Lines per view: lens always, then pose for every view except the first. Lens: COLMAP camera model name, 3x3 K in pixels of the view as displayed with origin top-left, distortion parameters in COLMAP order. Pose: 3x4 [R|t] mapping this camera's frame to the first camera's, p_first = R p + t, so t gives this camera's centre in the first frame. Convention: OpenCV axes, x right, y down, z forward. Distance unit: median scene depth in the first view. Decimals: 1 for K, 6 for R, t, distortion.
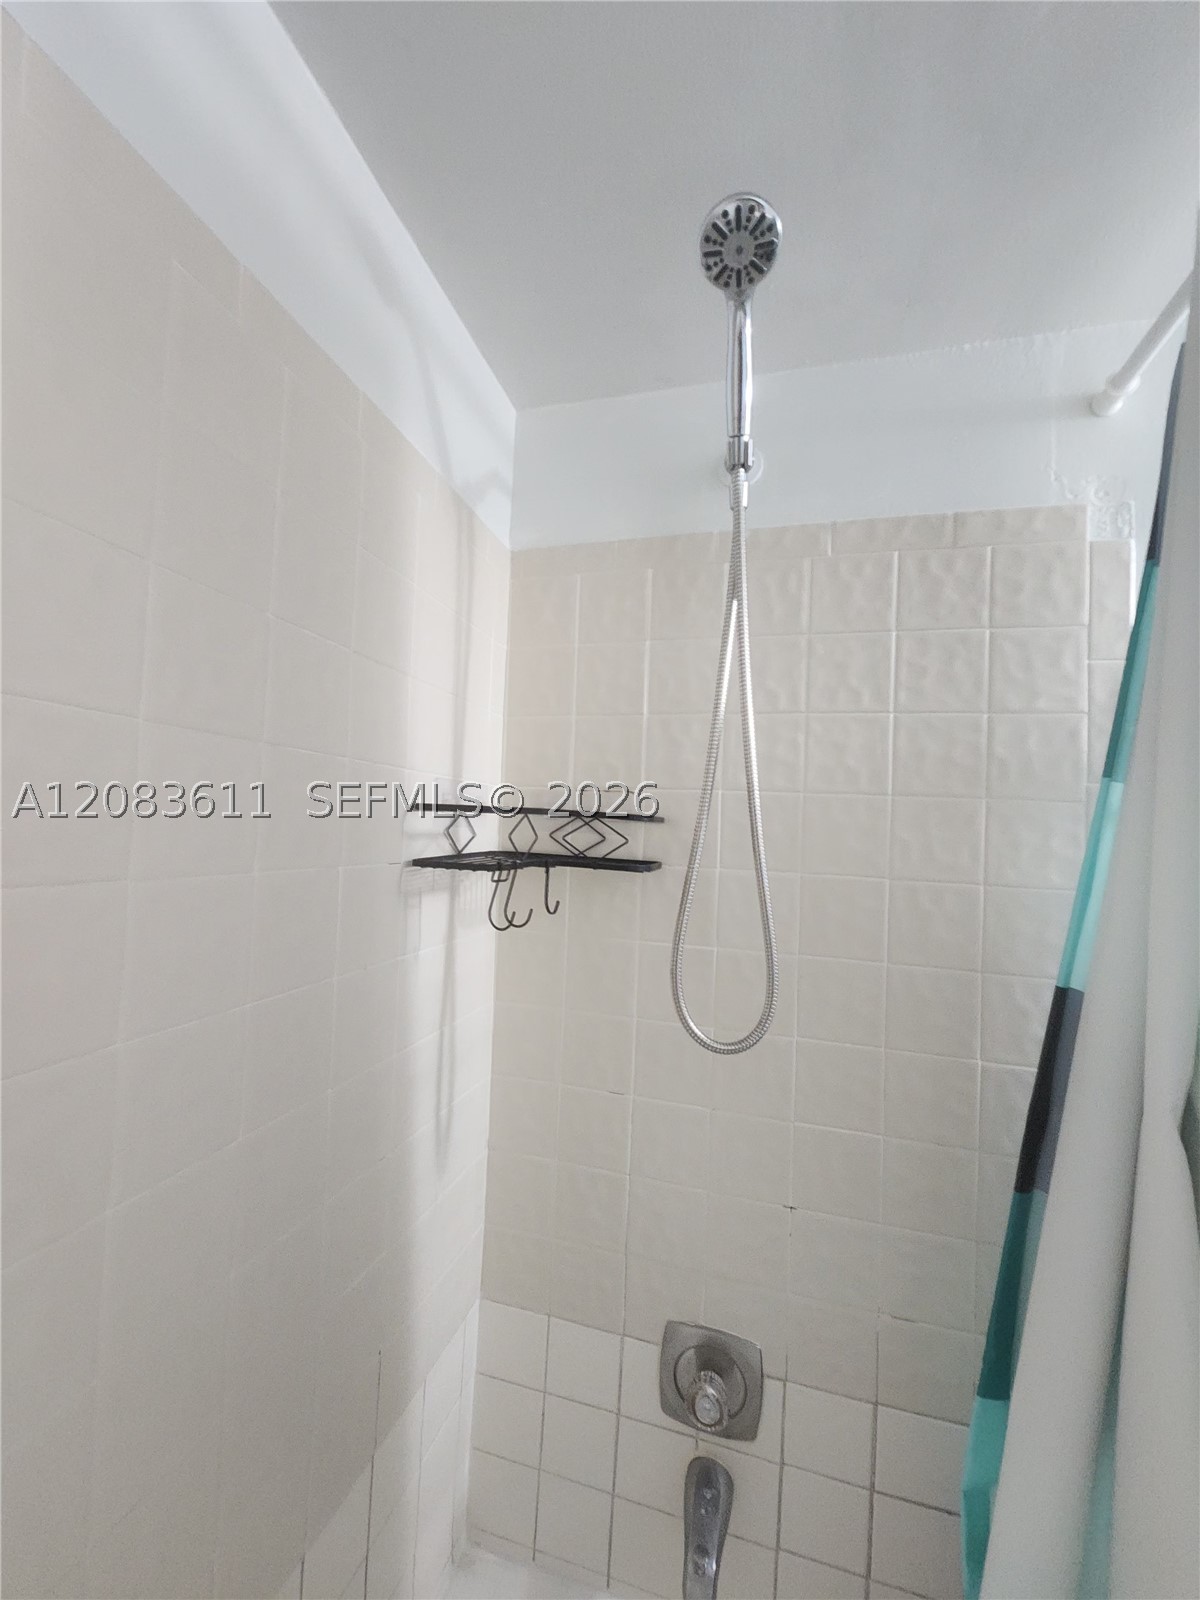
lens RADIAL K [[653.8, 0, 594.5], [0, 653.8, 809.9], [0, 0, 1]] dist [-0.000797, -0.000022]
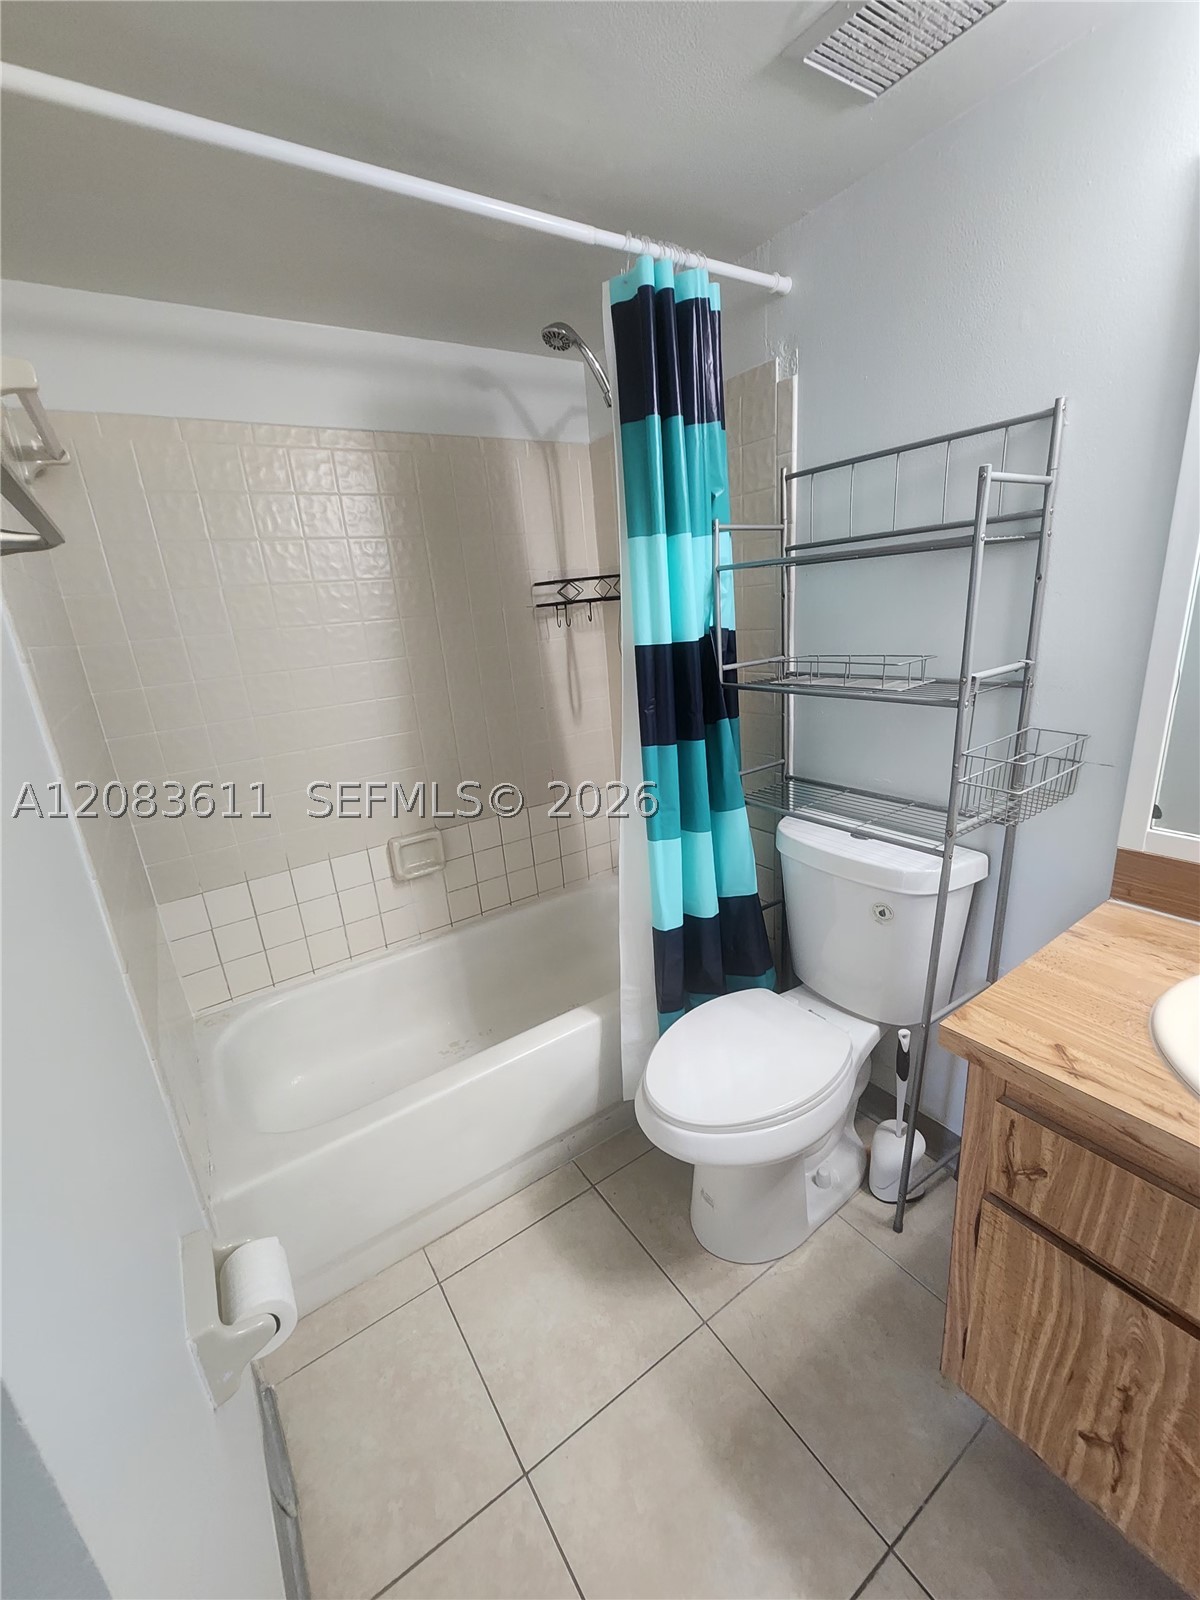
lens RADIAL K [[653.8, 0, 597.8], [0, 653.8, 798.3], [0, 0, 1]] dist [-0.000797, -0.000022]
pose [[0.743862, 0.090732, -0.662146, 1.653713], [0.132435, 0.951085, 0.279103, 0.108772], [0.655080, -0.295305, 0.695460, -0.894916]]
